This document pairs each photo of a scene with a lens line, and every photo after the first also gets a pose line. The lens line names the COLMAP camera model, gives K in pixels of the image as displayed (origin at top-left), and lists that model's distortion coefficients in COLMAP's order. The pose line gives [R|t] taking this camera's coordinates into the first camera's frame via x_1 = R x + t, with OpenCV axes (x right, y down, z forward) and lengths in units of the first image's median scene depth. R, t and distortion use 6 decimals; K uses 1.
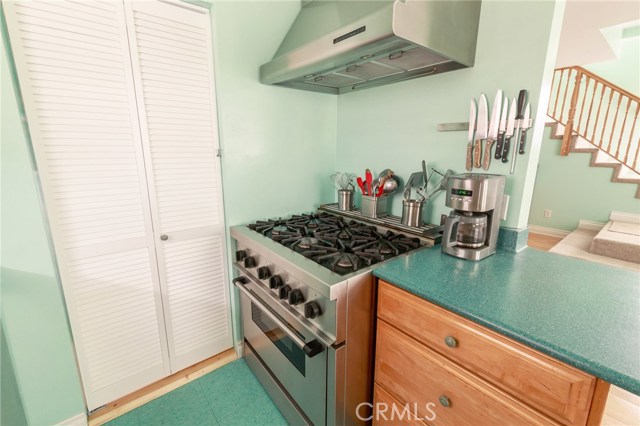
lens RADIAL K [[277.4, 0, 317.1], [0, 277.4, 207.5], [0, 0, 1]] dist [-0.000727, 0.000269]
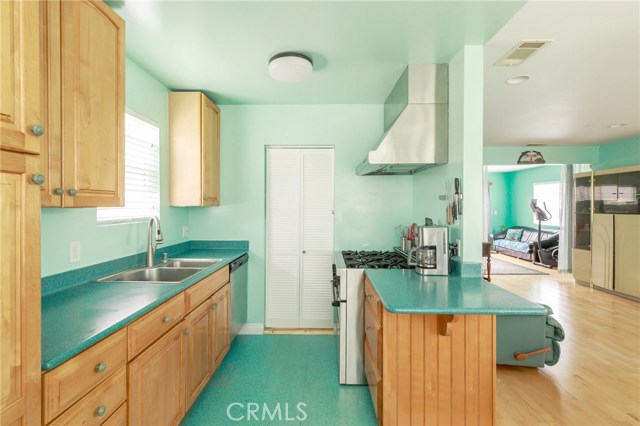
lens RADIAL K [[297.0, 0, 320.9], [0, 297.0, 209.2], [0, 0, 1]] dist [0.001297, -0.000063]
pose [[0.774381, 0.005499, -0.632696, 0.380517], [-0.134149, 0.978656, -0.155684, 0.051490], [0.618336, 0.205434, 0.758590, -0.266370]]
